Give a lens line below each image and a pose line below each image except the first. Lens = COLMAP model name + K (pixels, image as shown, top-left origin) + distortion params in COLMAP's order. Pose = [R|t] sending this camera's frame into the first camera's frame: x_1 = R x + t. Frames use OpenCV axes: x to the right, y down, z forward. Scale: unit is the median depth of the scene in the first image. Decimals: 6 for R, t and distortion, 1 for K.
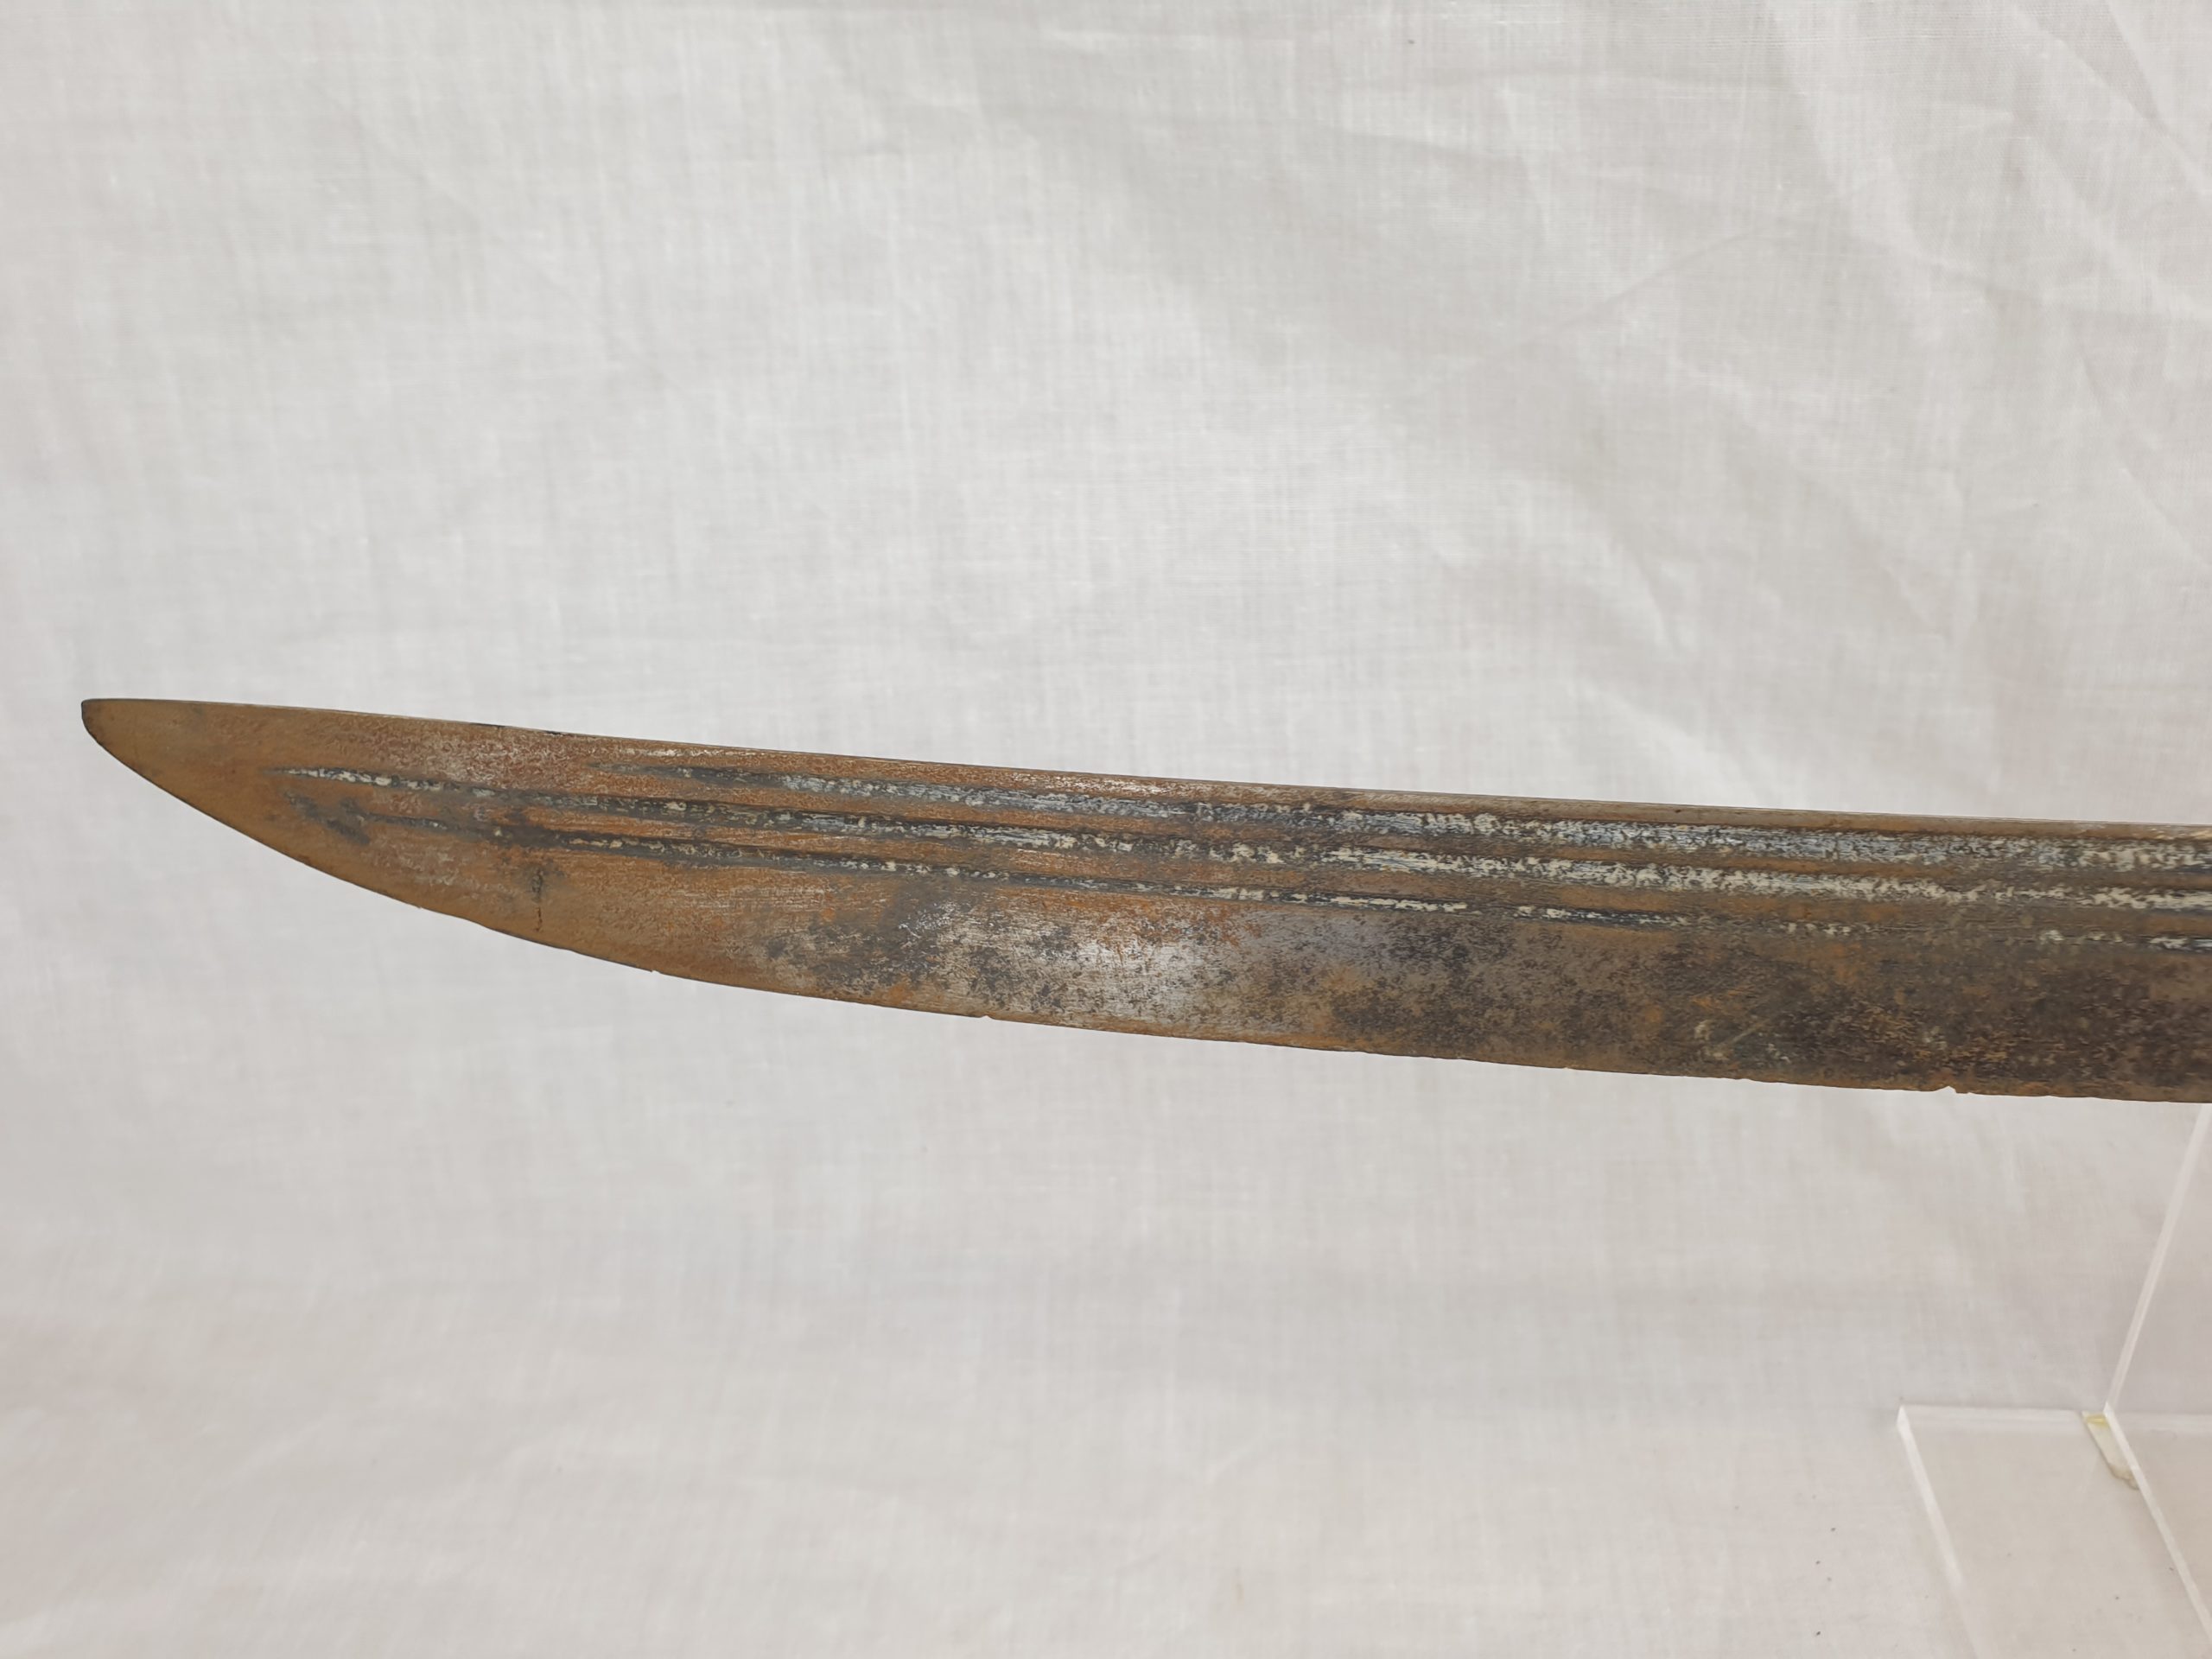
lens RADIAL K [[1624.3, 0, 1085.9], [0, 1624.3, 875.1], [0, 0, 1]] dist [-0.027678, 0.012614]
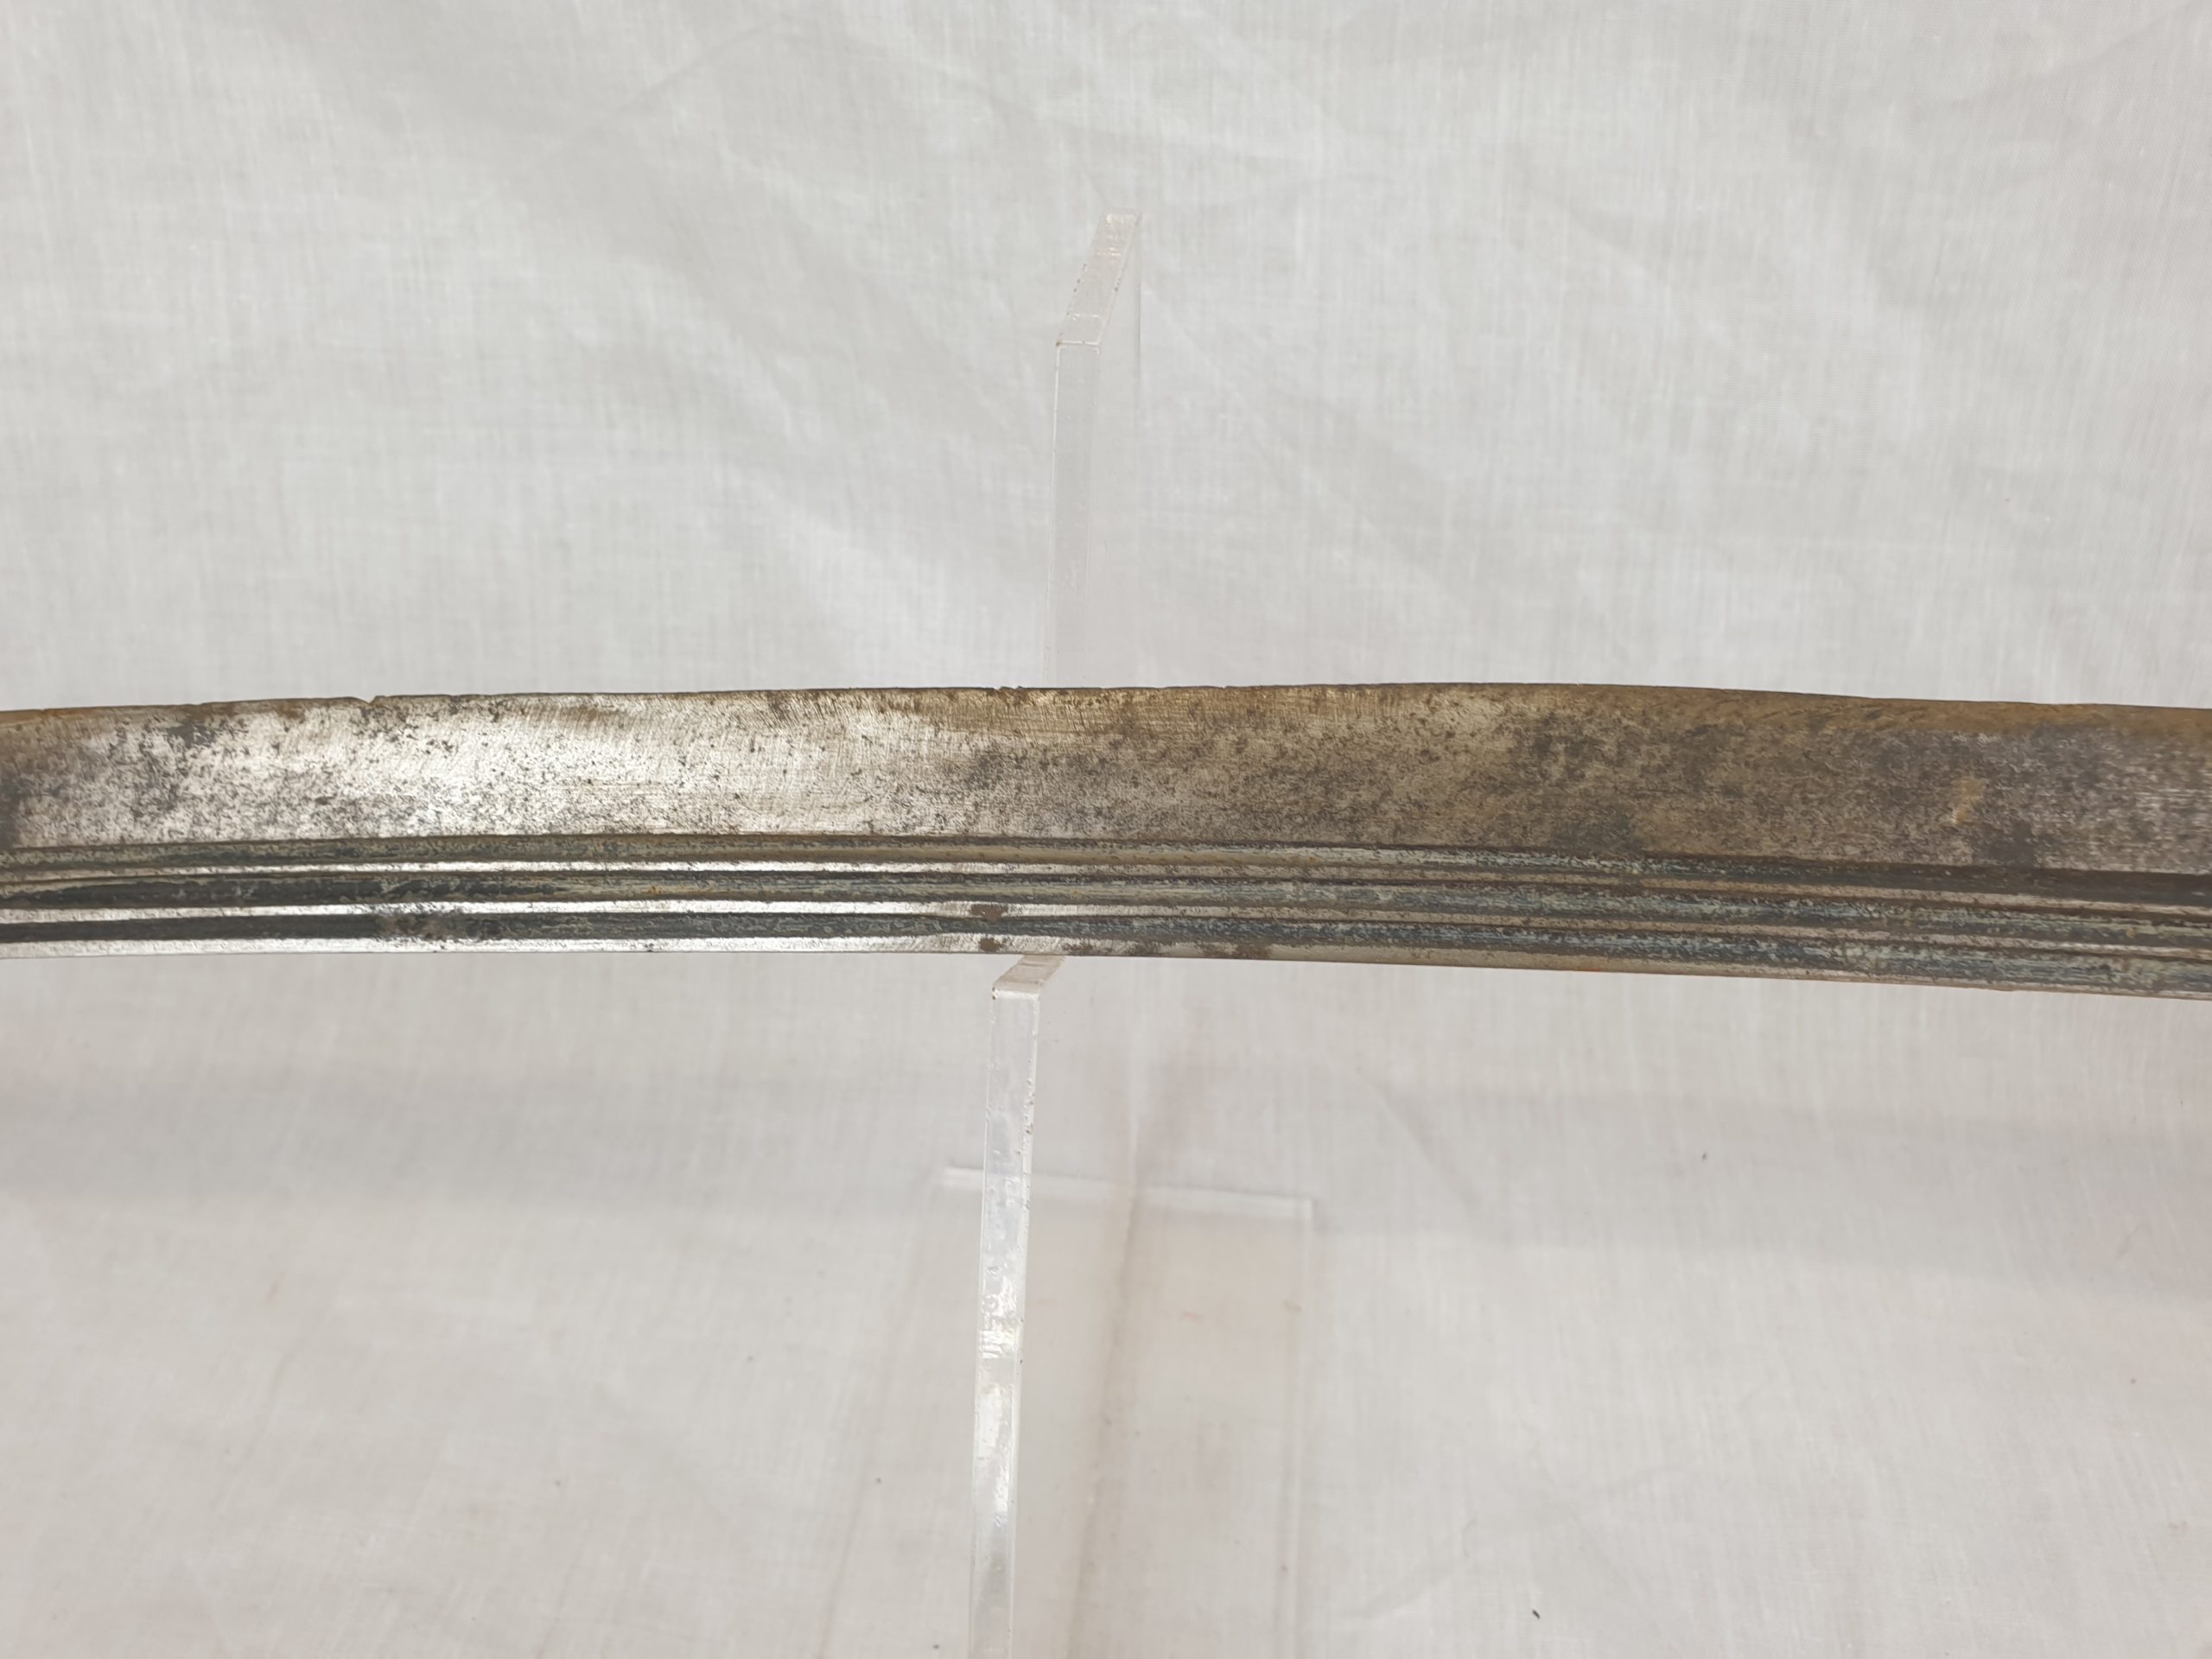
lens RADIAL K [[1624.3, 0, 1106.8], [0, 1624.3, 827.4], [0, 0, 1]] dist [-0.027678, 0.012614]
pose [[0.998012, 0.058698, 0.022942, 0.558156], [-0.061102, 0.990383, 0.124129, -0.037868], [-0.015435, -0.125284, 0.992001, -0.053513]]
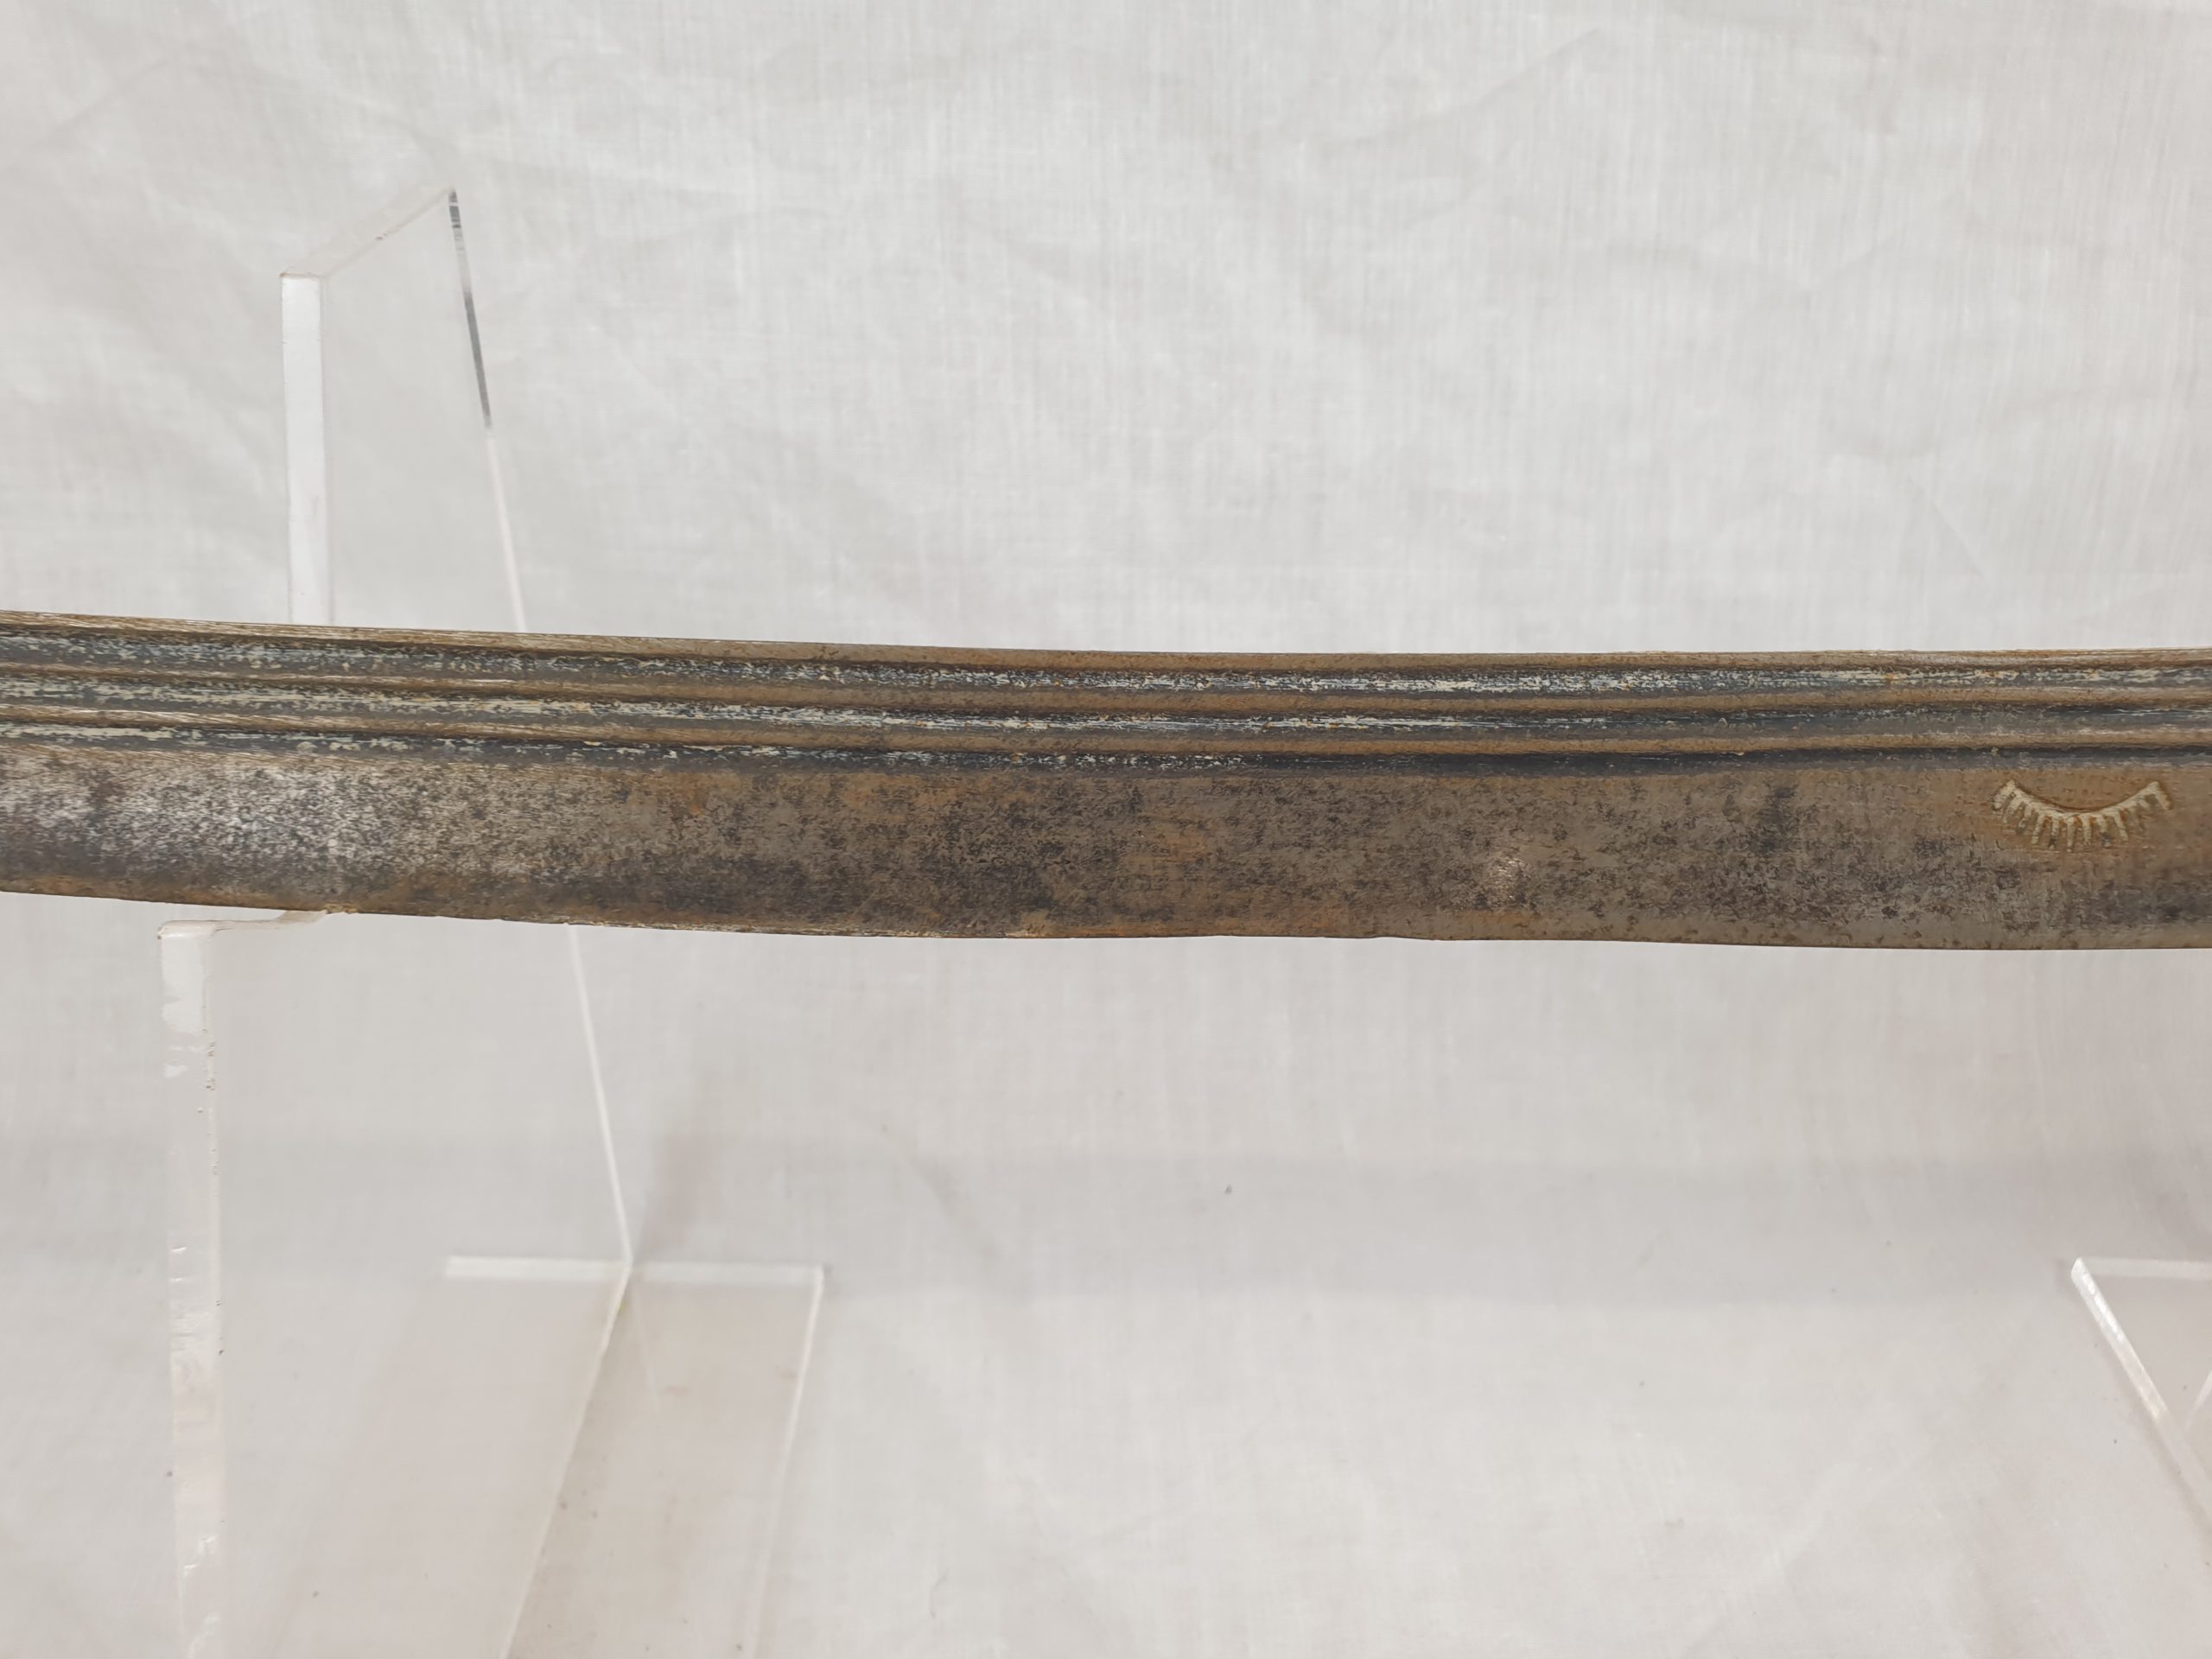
lens RADIAL K [[1624.3, 0, 1124.6], [0, 1624.3, 859.8], [0, 0, 1]] dist [-0.027678, 0.012614]
pose [[0.990602, 0.024808, 0.134505, 0.767130], [-0.026734, 0.999564, 0.012528, 0.054752], [-0.134136, -0.016006, 0.990834, -0.049260]]
